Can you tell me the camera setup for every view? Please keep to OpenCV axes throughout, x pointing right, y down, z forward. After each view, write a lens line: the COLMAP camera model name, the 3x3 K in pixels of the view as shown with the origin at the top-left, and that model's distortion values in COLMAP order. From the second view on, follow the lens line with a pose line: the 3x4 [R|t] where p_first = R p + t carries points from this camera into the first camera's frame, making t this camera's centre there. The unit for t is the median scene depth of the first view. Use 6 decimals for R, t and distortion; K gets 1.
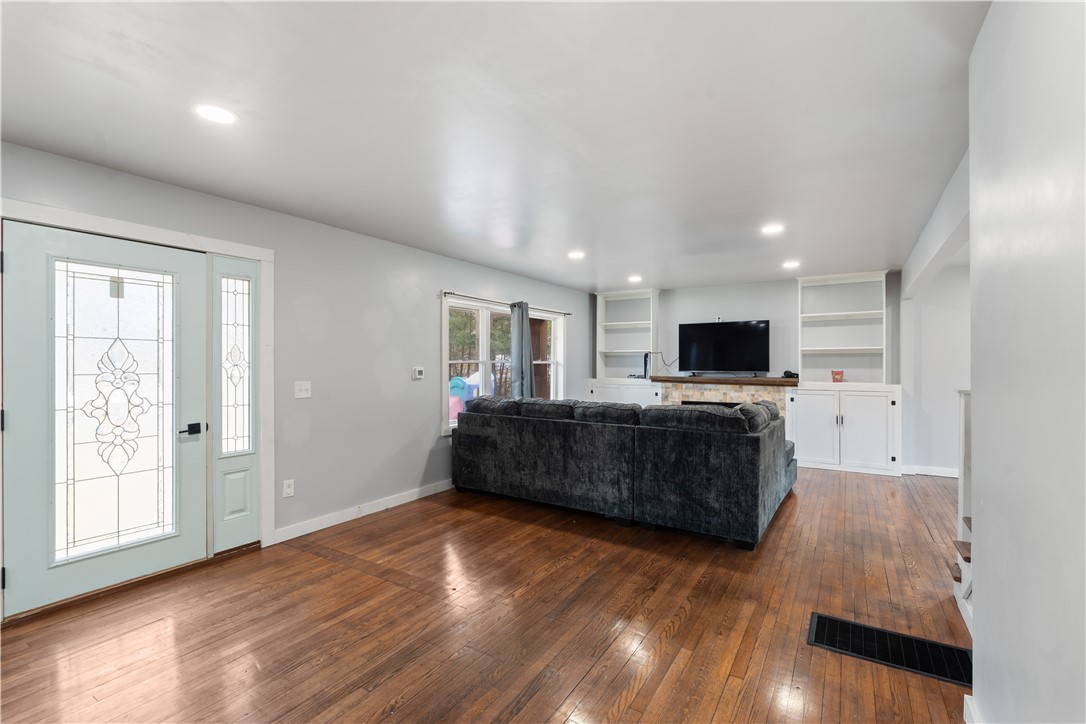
lens RADIAL K [[483.6, 0, 543.0], [0, 483.6, 362.0], [0, 0, 1]] dist [-0.001544, -0.000044]
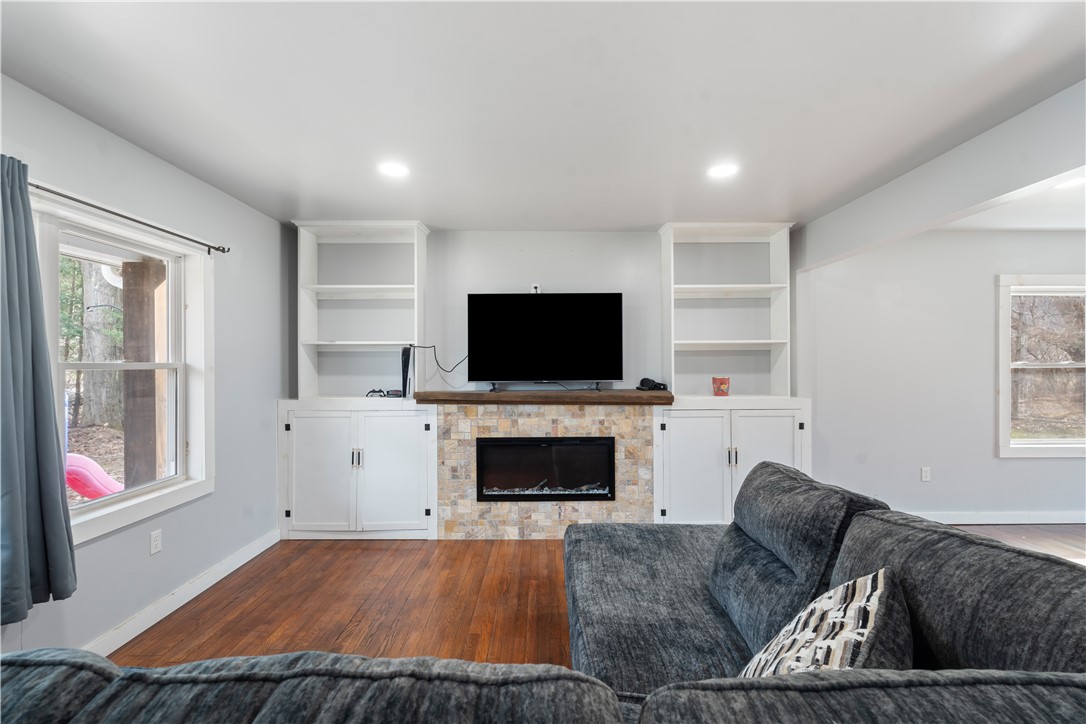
lens RADIAL K [[483.6, 0, 543.0], [0, 483.6, 362.0], [0, 0, 1]] dist [-0.001544, -0.000044]
pose [[0.840383, -0.001532, 0.541991, 0.062936], [0.003134, 0.999993, -0.002032, -0.001517], [-0.541984, 0.003406, 0.840382, 0.531154]]
